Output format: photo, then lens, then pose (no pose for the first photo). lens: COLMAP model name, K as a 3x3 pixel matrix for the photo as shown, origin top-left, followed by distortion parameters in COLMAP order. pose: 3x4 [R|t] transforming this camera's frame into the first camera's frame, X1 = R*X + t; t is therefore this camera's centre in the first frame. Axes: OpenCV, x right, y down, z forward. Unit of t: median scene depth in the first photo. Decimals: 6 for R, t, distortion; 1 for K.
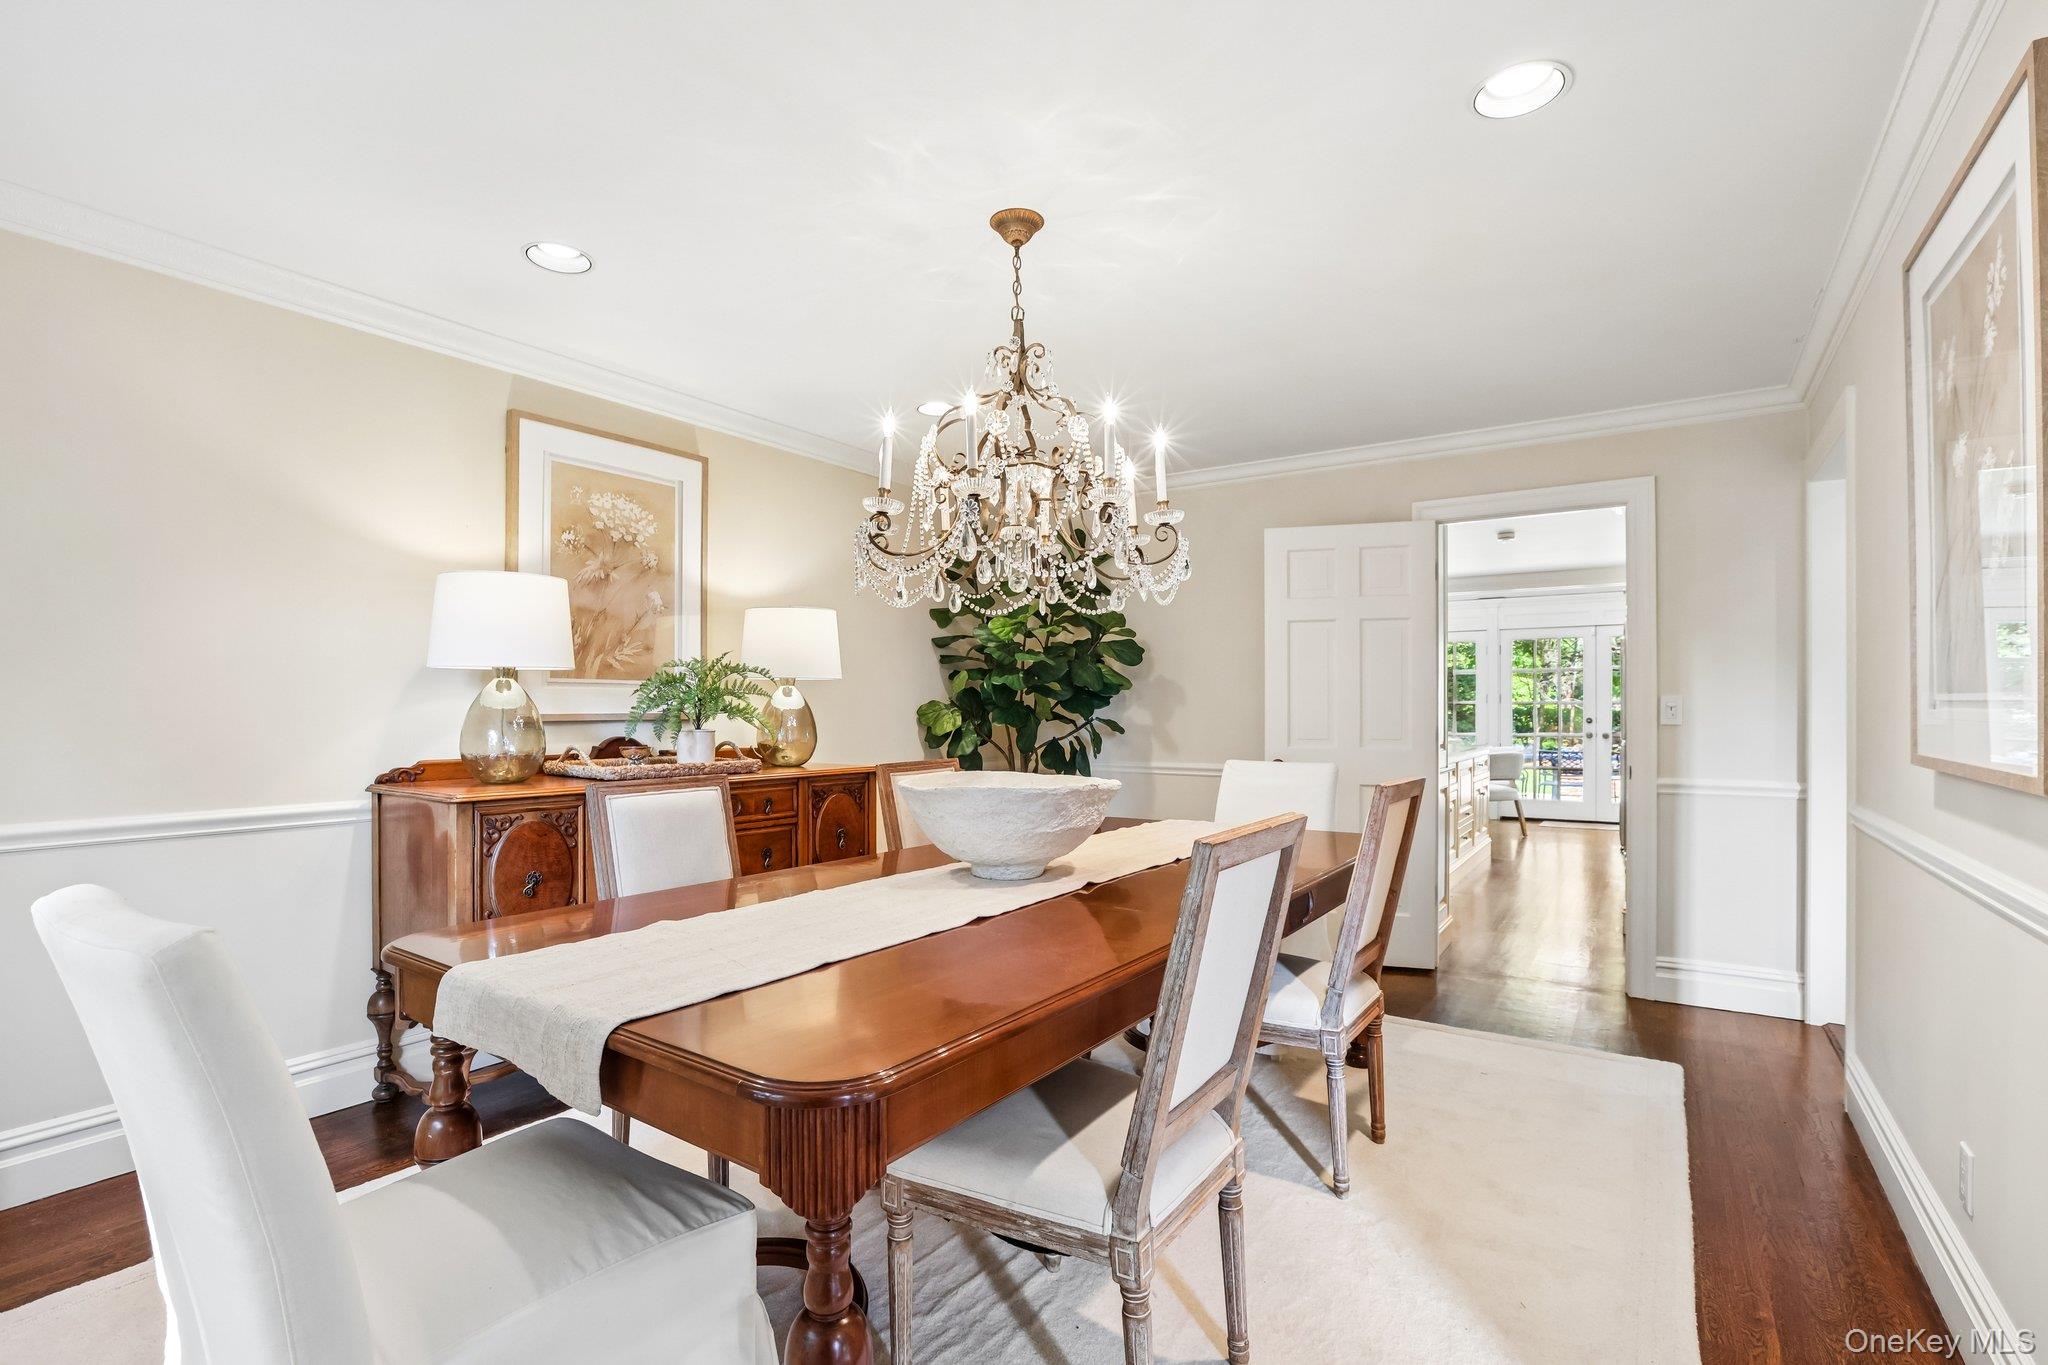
lens RADIAL K [[944.2, 0, 1028.9], [0, 944.2, 694.4], [0, 0, 1]] dist [-0.019202, 0.001728]
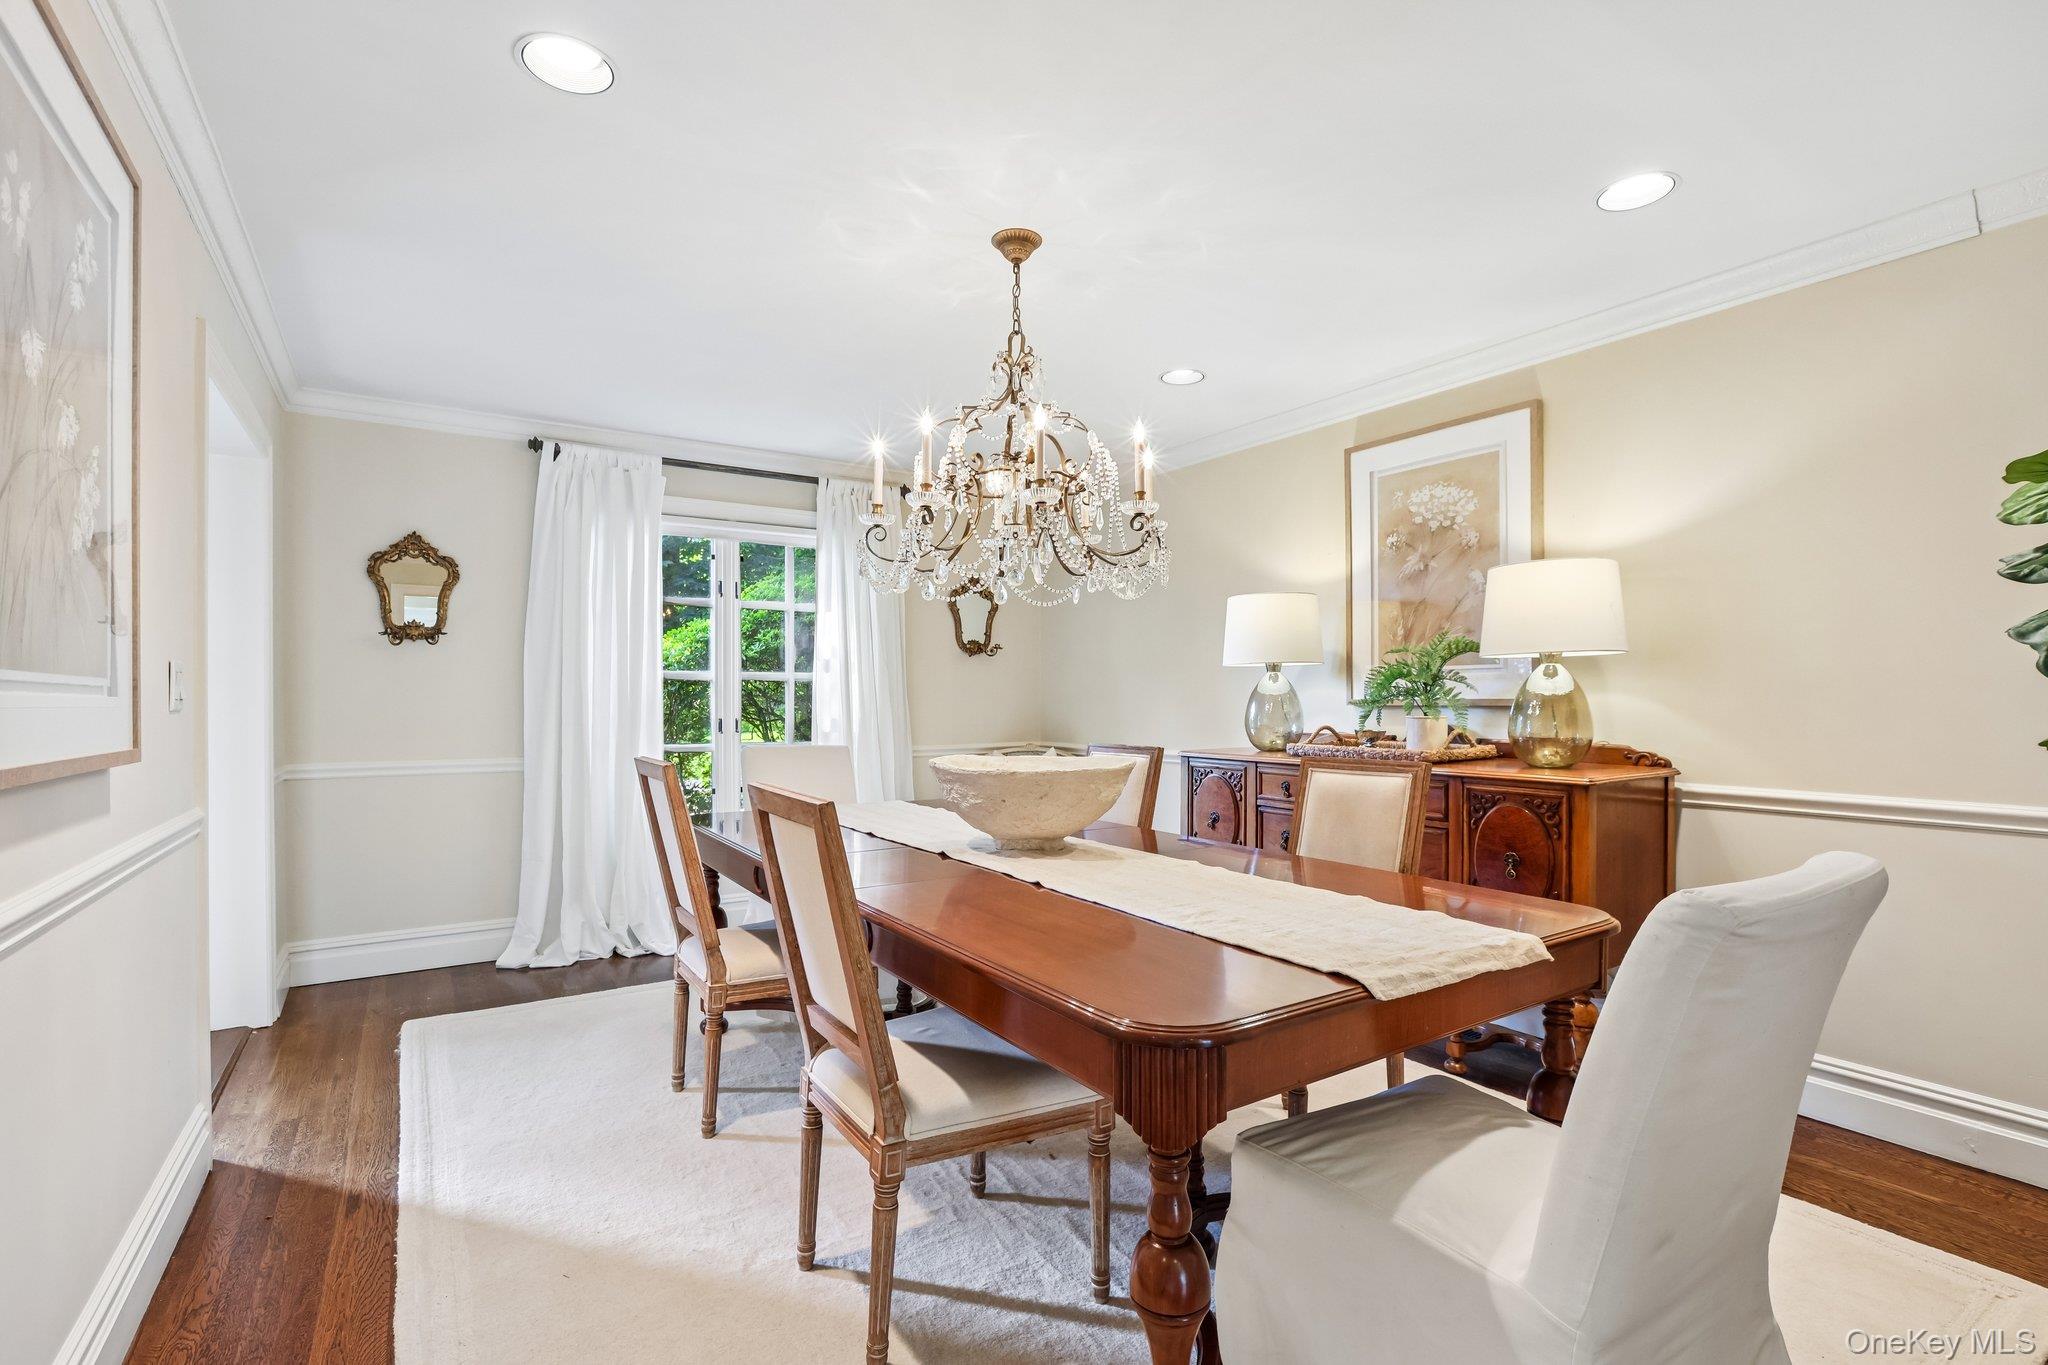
lens RADIAL K [[944.2, 0, 1030.2], [0, 944.2, 689.7], [0, 0, 1]] dist [-0.019202, 0.001728]
pose [[-0.374645, -0.007368, -0.927139, 0.673168], [0.013585, 0.999817, -0.013436, 0.018292], [0.927069, -0.017629, -0.374477, 0.973781]]
